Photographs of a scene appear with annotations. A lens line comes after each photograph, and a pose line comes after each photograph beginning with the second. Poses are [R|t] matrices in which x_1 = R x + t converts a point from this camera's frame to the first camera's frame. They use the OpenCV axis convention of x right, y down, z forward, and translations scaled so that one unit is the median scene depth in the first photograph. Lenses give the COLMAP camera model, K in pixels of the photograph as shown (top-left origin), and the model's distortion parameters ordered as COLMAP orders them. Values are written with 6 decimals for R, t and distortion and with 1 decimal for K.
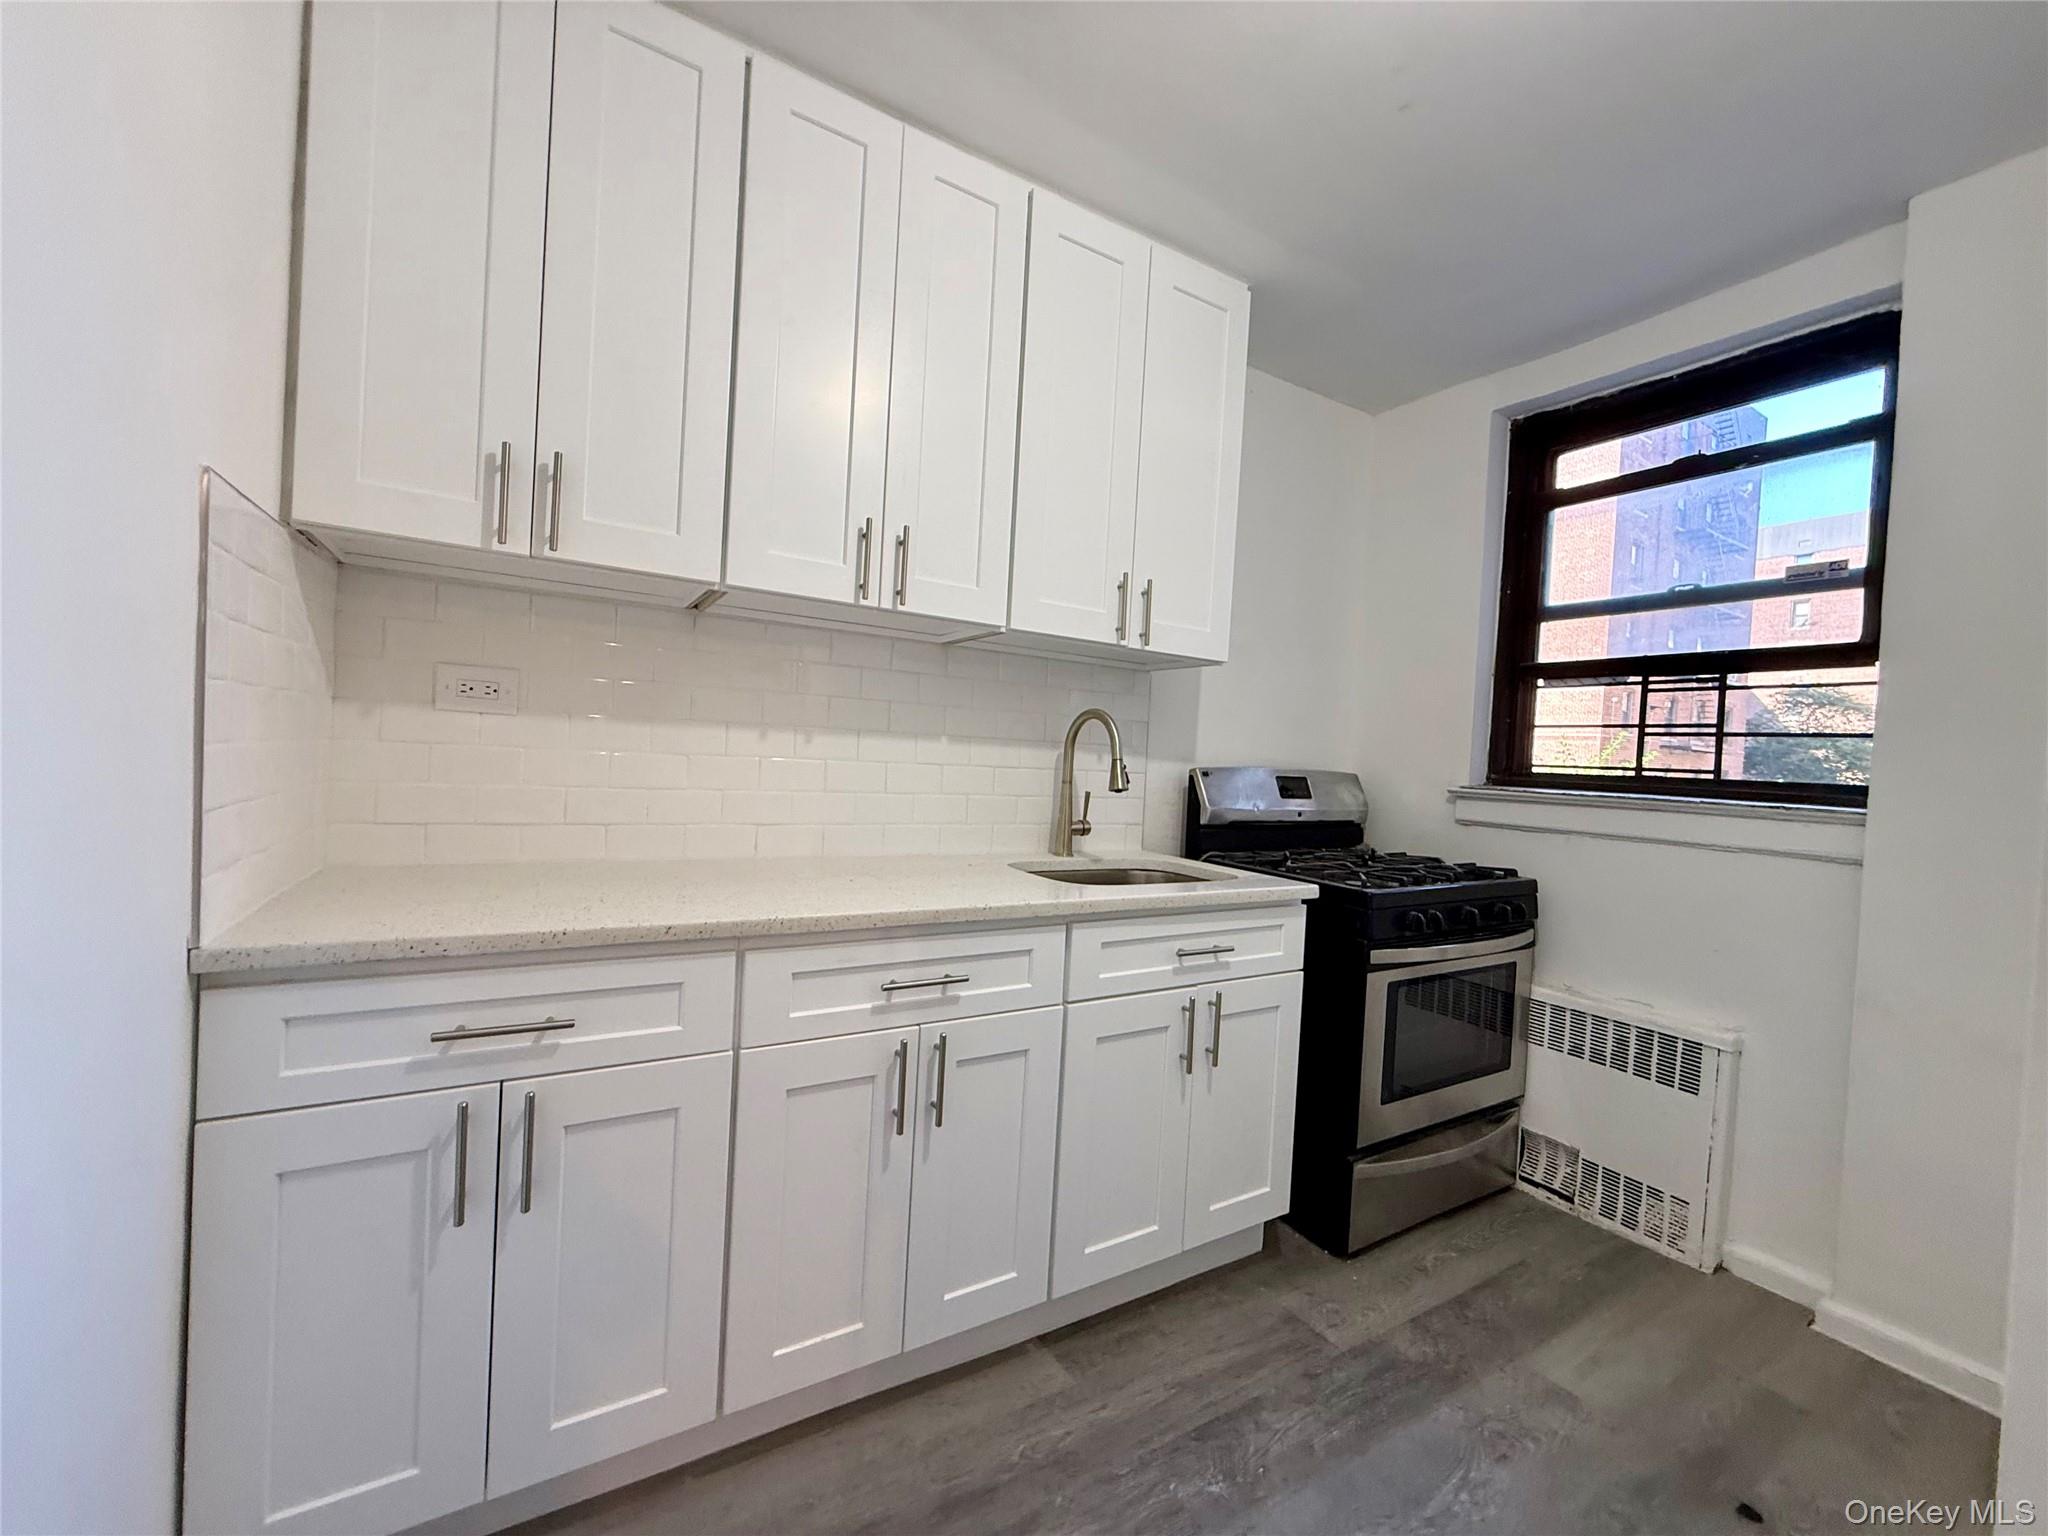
lens RADIAL K [[814.3, 0, 1017.6], [0, 814.3, 771.0], [0, 0, 1]] dist [-0.001275, 0.000150]
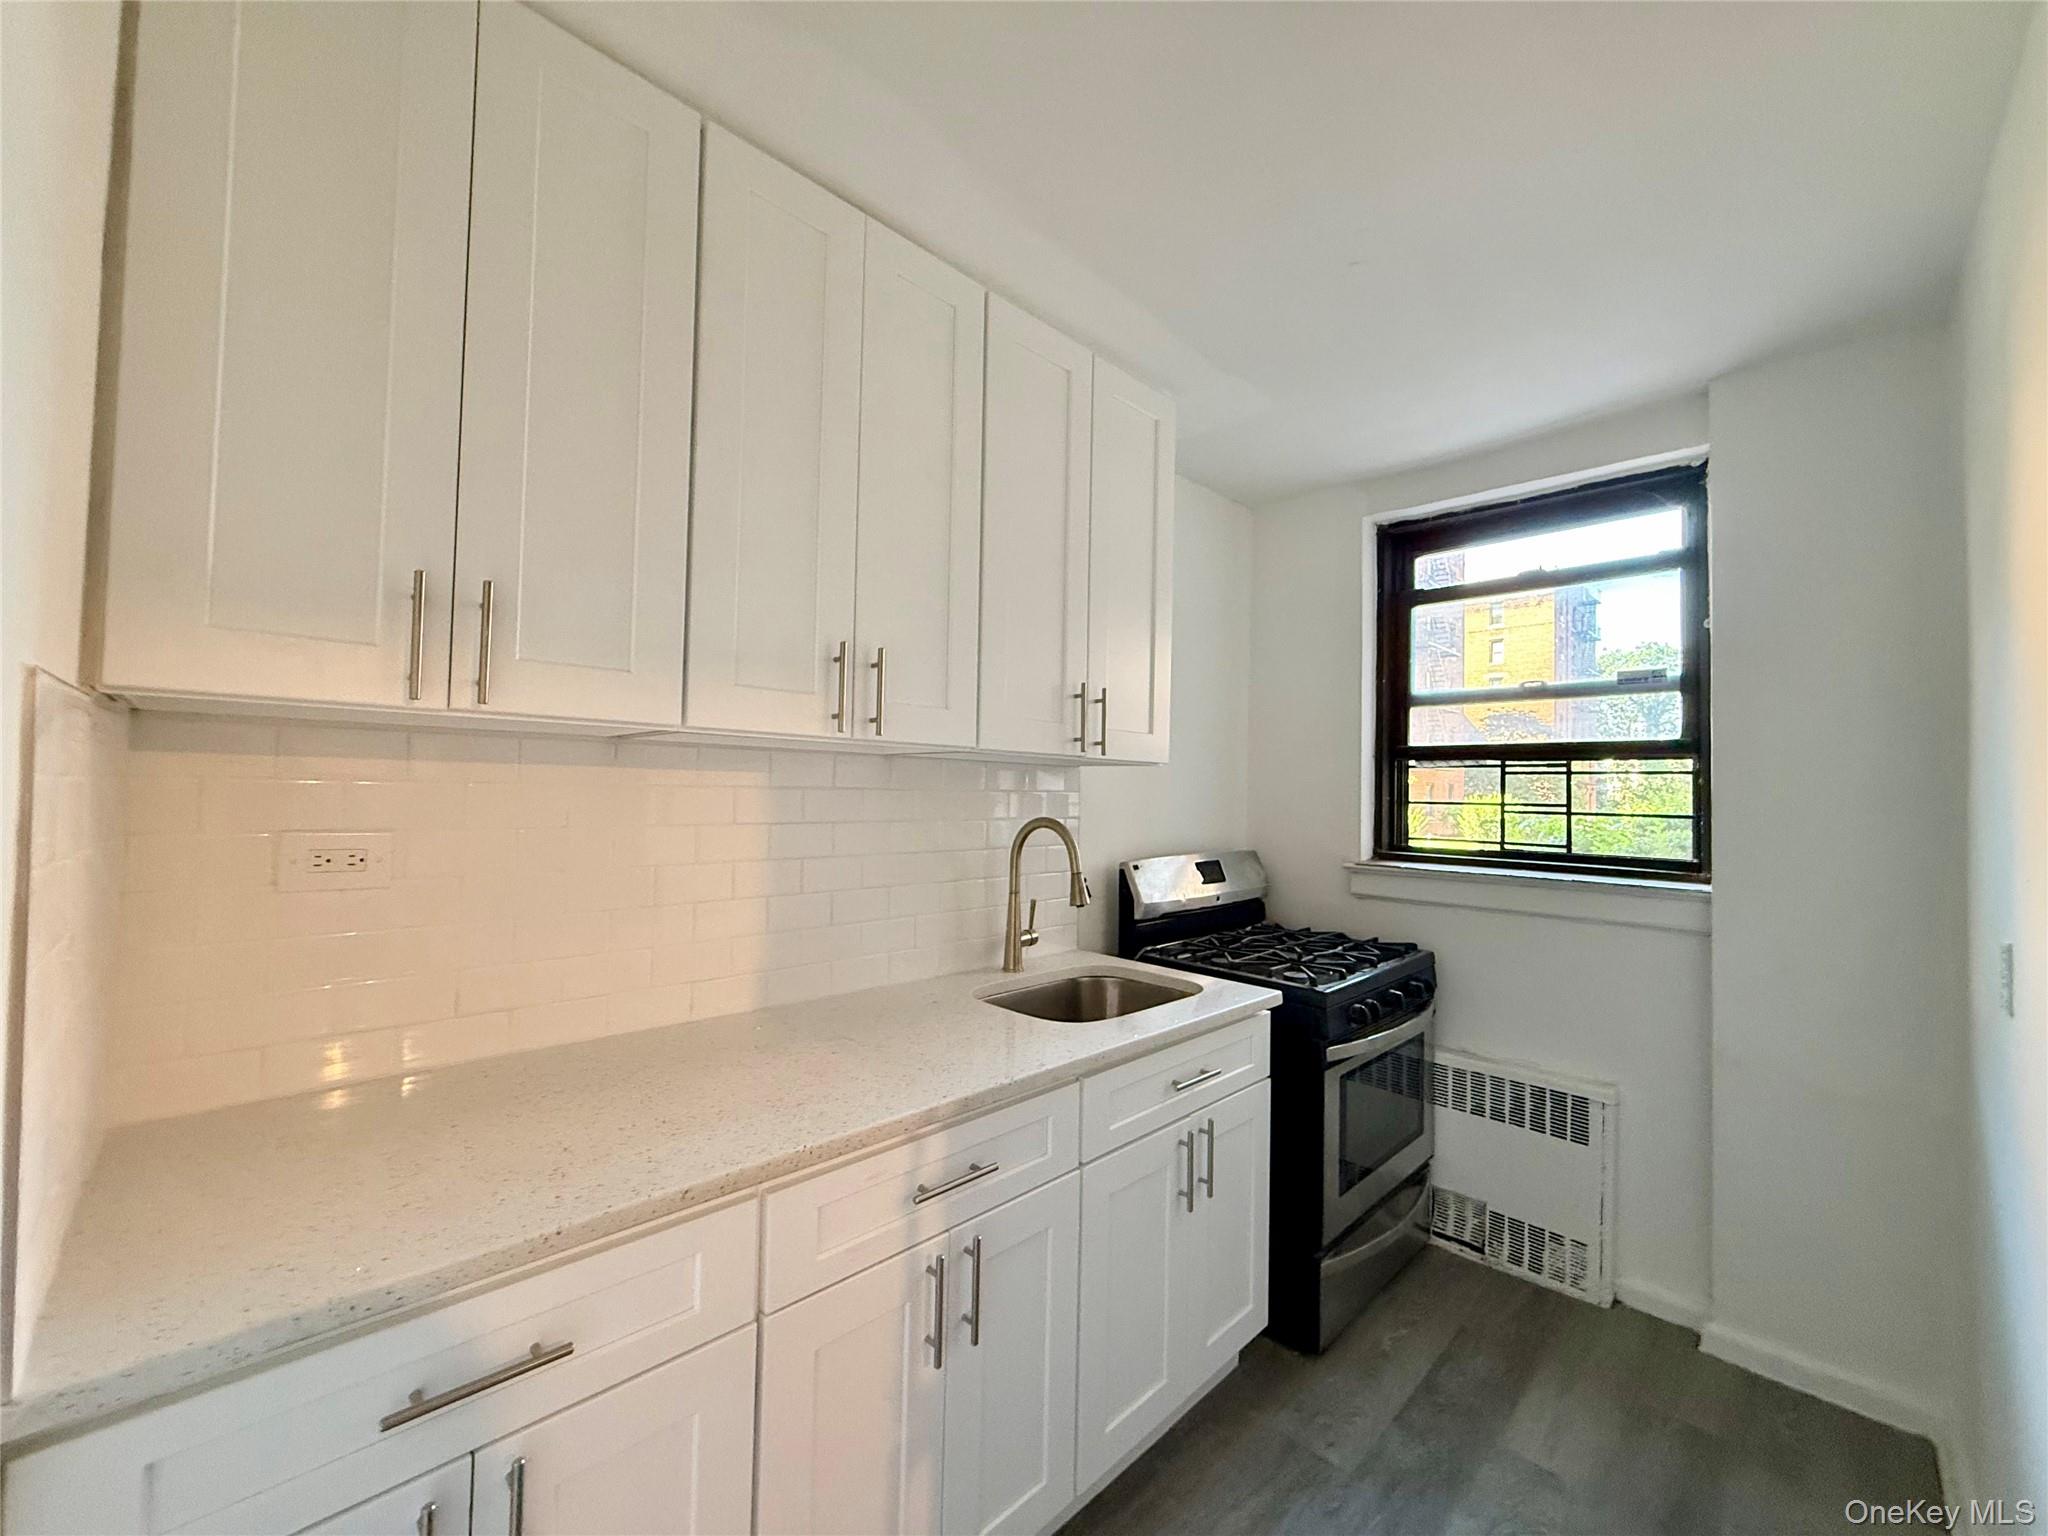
lens RADIAL K [[814.3, 0, 1019.1], [0, 814.3, 770.4], [0, 0, 1]] dist [-0.001275, 0.000150]
pose [[0.971935, -0.028305, 0.233539, -0.173138], [0.036885, 0.998792, -0.032451, -0.111427], [-0.232338, 0.040155, 0.971806, 0.078554]]
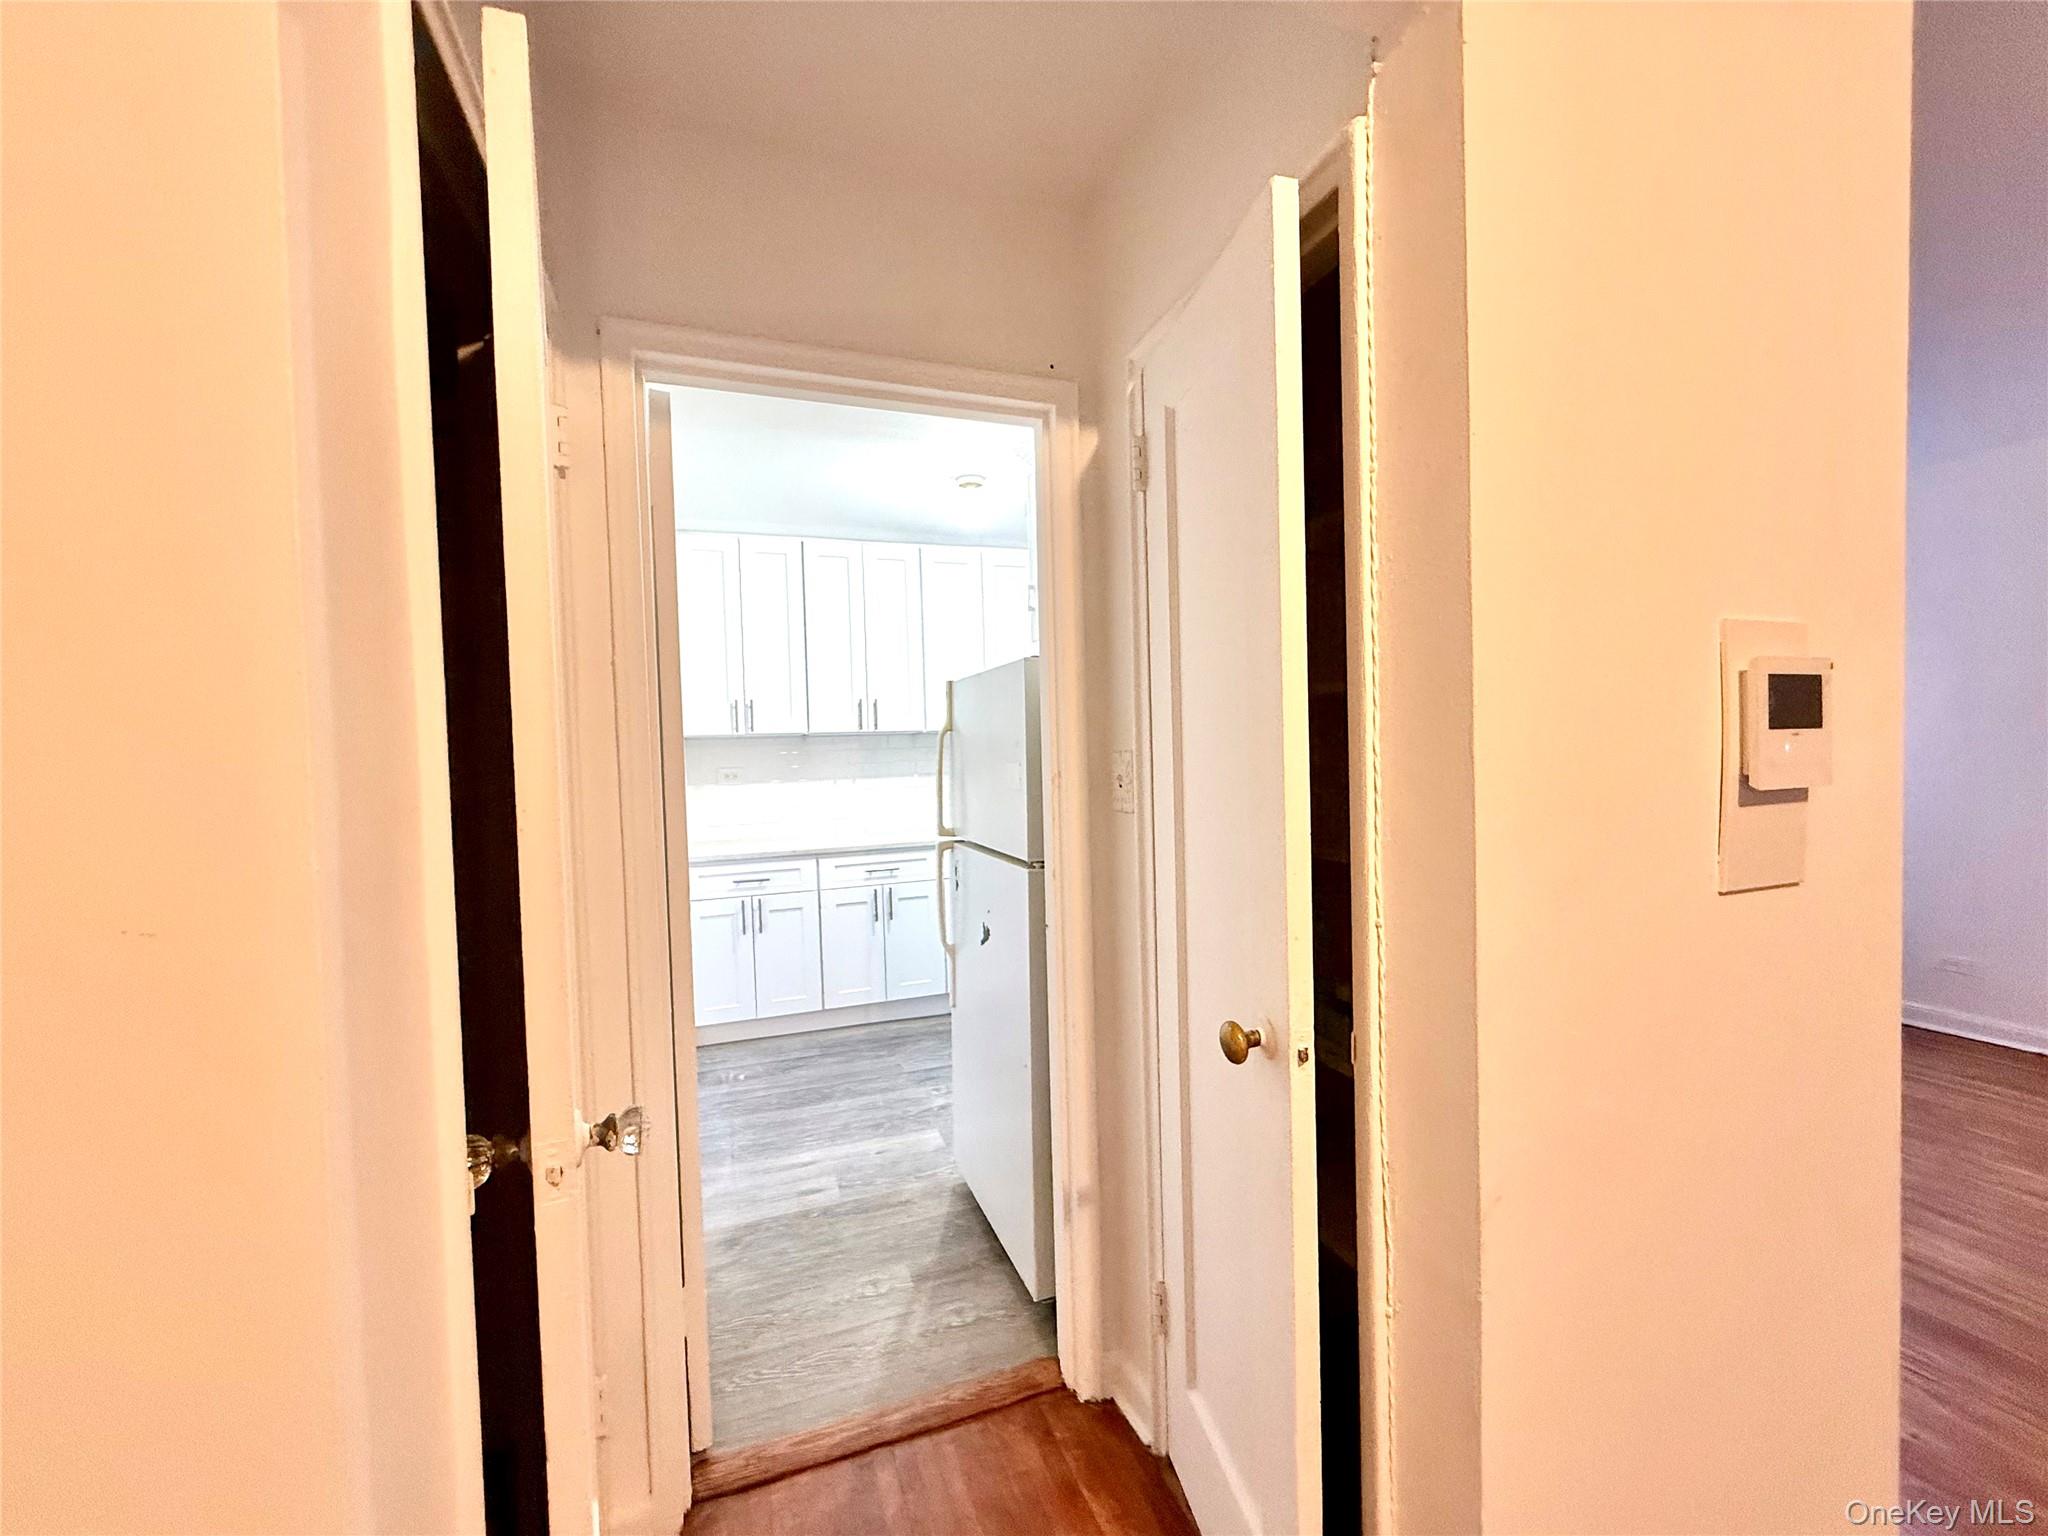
lens RADIAL K [[814.3, 0, 1011.2], [0, 814.3, 770.7], [0, 0, 1]] dist [-0.001275, 0.000150]
pose [[0.975140, -0.076873, -0.207828, 0.680179], [0.077514, 0.996978, -0.005072, -0.025397], [0.207590, -0.011163, 0.978152, -1.217438]]
